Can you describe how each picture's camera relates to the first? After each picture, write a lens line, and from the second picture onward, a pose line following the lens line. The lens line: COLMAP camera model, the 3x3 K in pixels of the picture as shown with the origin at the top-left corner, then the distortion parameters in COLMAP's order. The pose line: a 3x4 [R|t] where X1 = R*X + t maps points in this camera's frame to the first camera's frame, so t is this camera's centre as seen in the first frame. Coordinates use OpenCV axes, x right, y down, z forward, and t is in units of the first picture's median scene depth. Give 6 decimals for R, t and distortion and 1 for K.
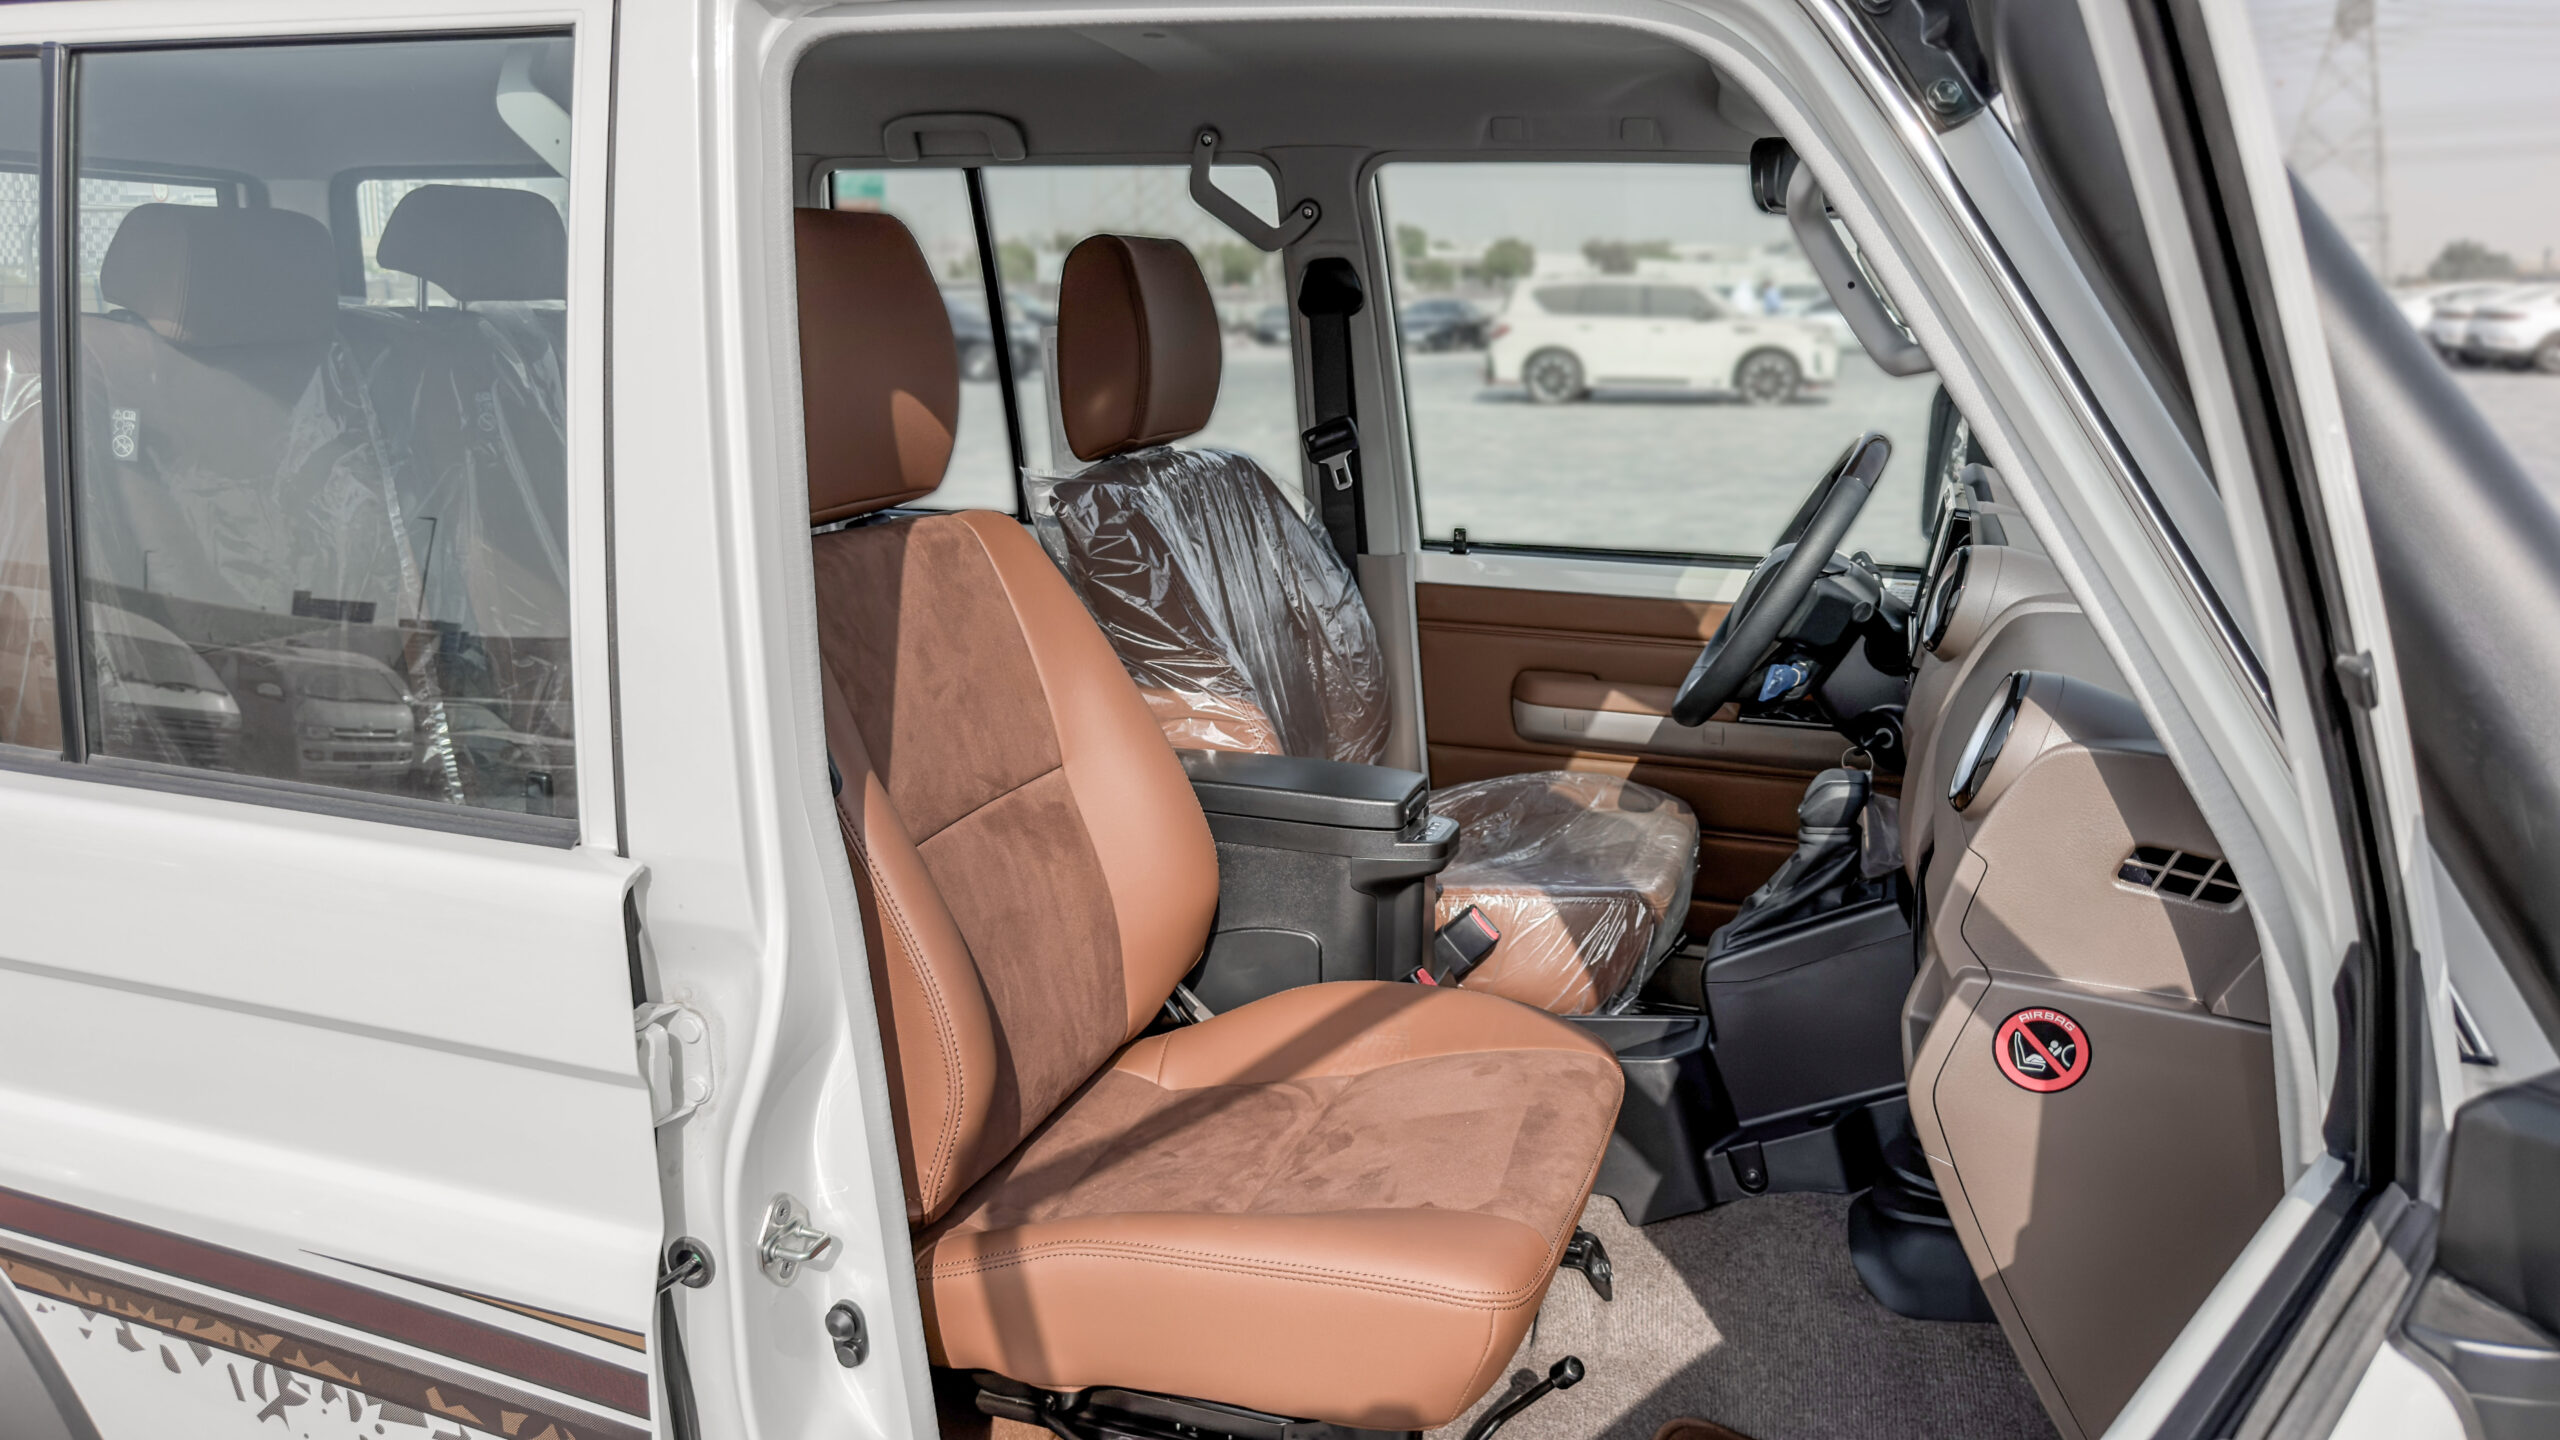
lens RADIAL K [[1737.7, 0, 1270.4], [0, 1737.7, 705.9], [0, 0, 1]] dist [-0.028491, 0.003954]
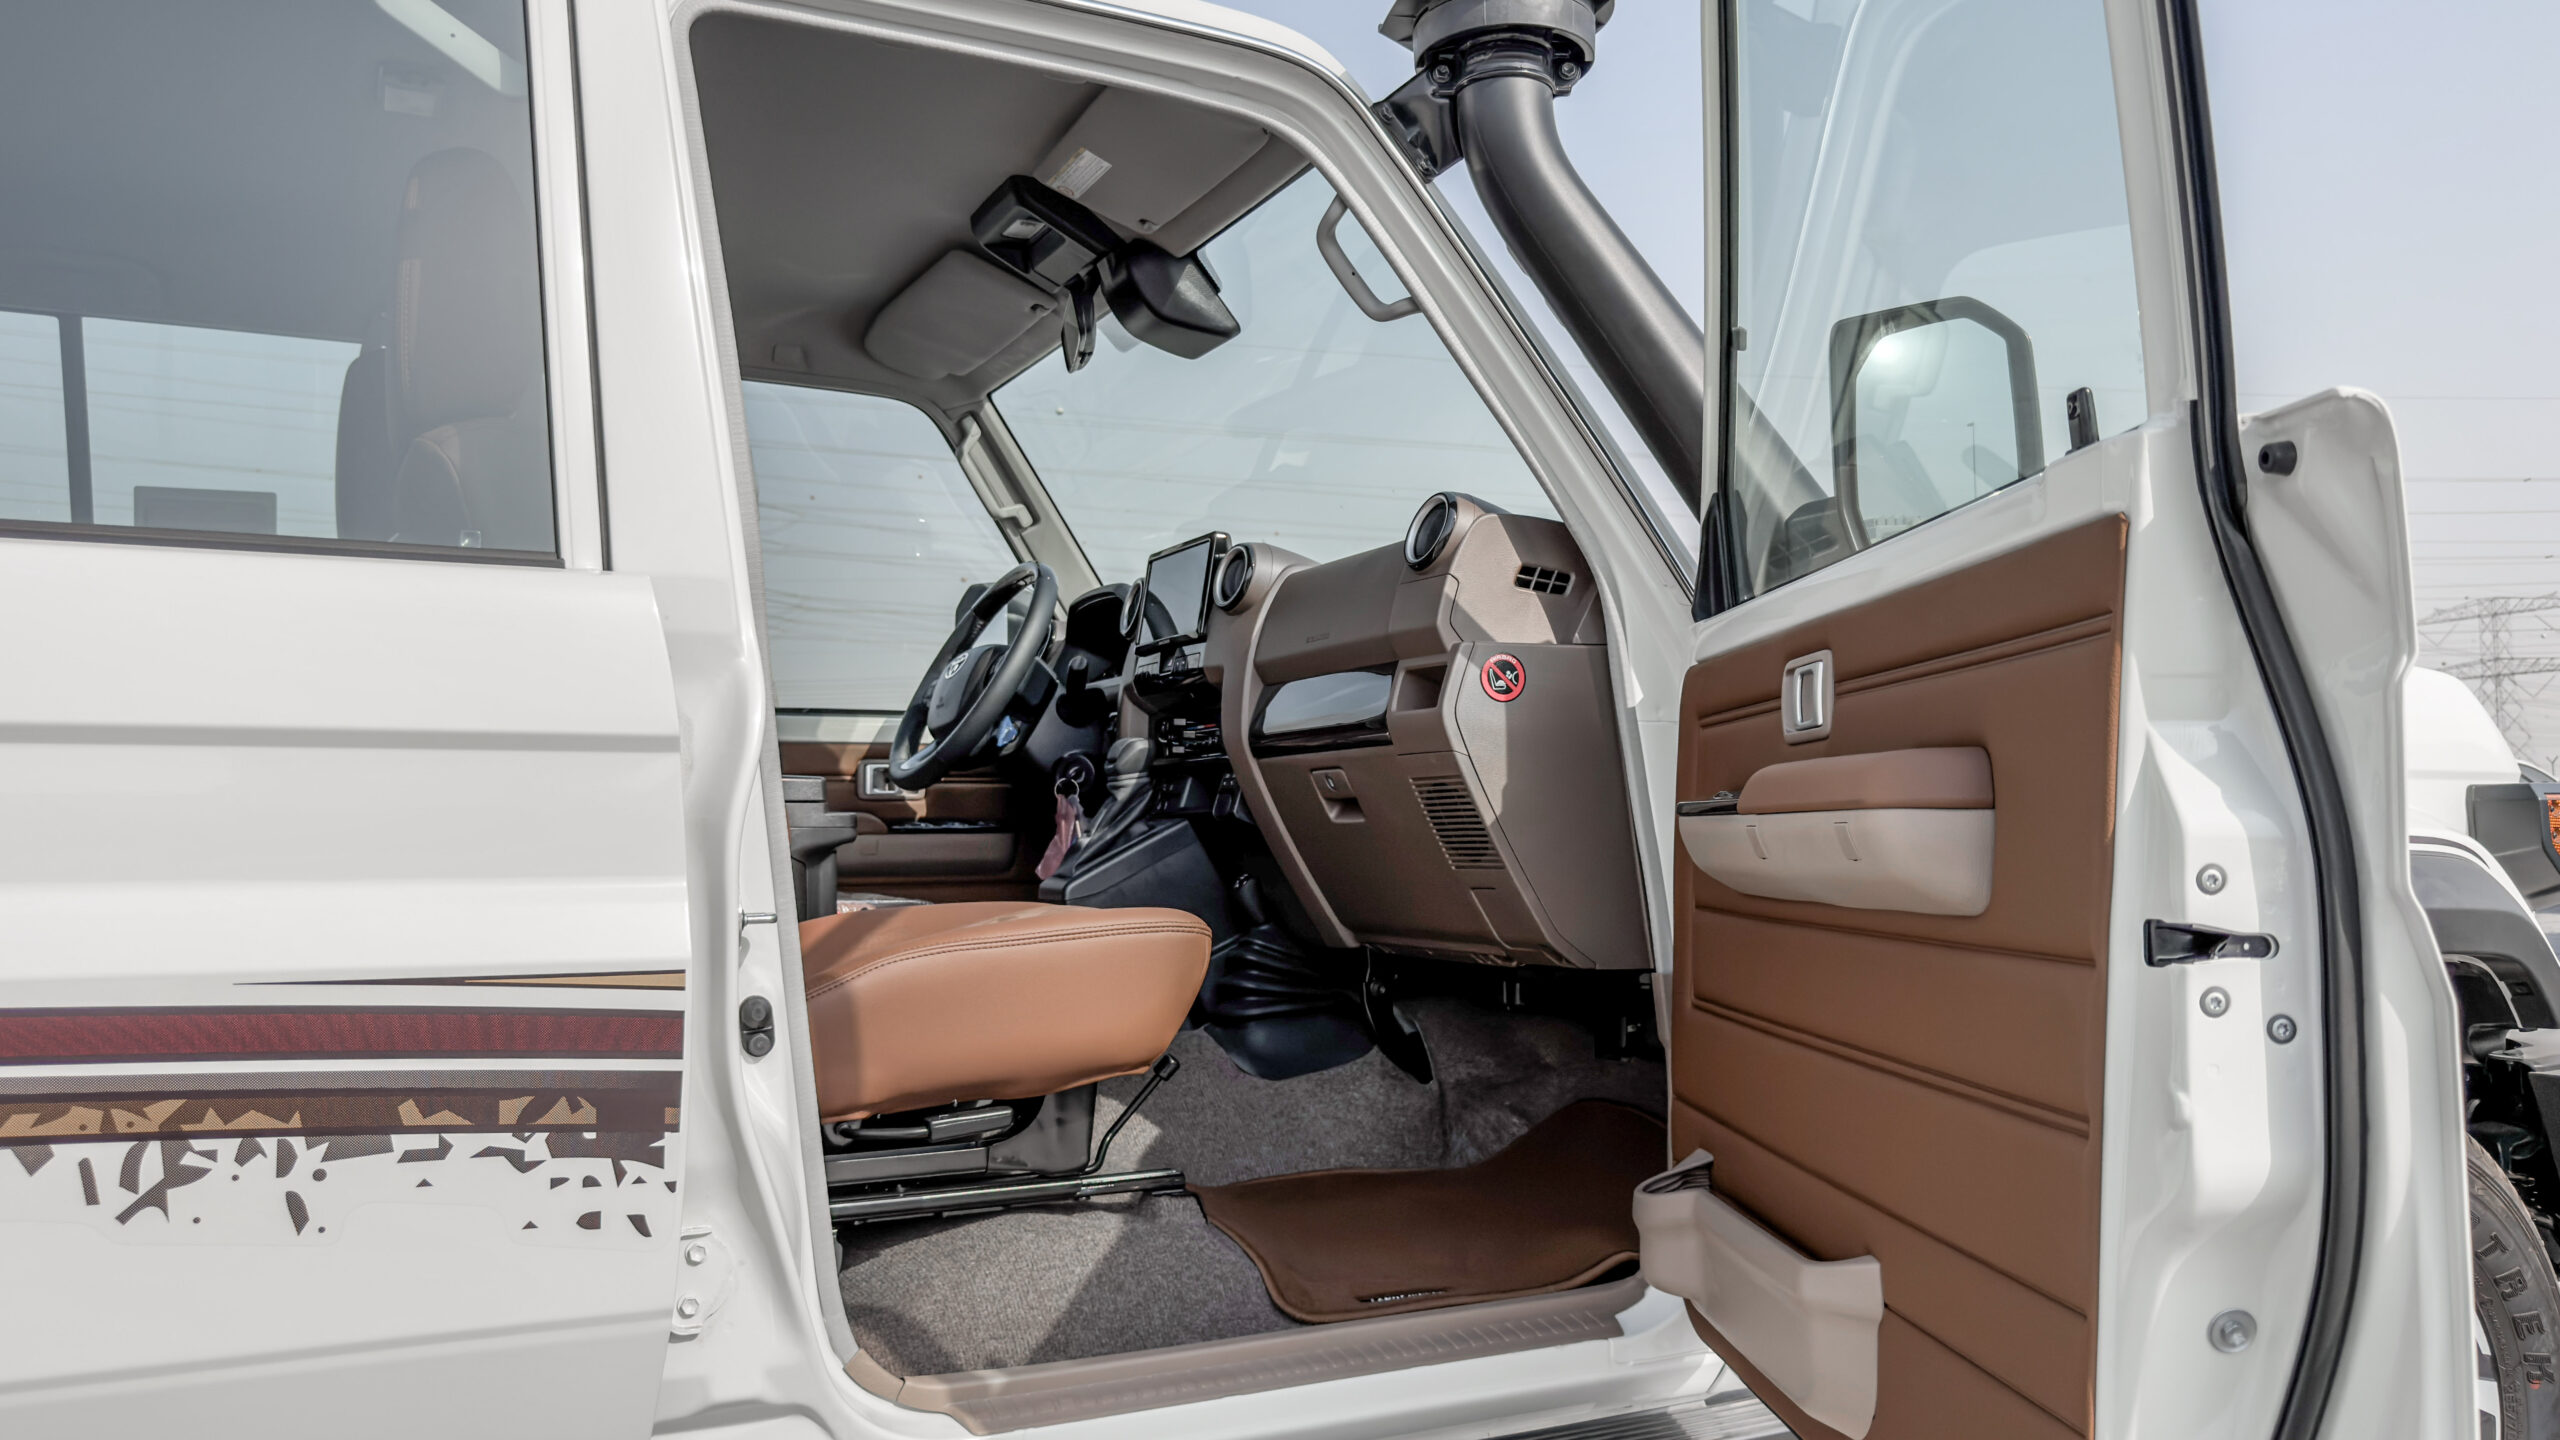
lens RADIAL K [[1737.7, 0, 1270.4], [0, 1737.7, 705.9], [0, 0, 1]] dist [-0.028491, 0.003954]
pose [[0.724627, 0.018649, 0.688889, -0.791761], [0.164333, 0.966121, -0.199012, 0.443242], [-0.669261, 0.257417, 0.697012, -0.078883]]
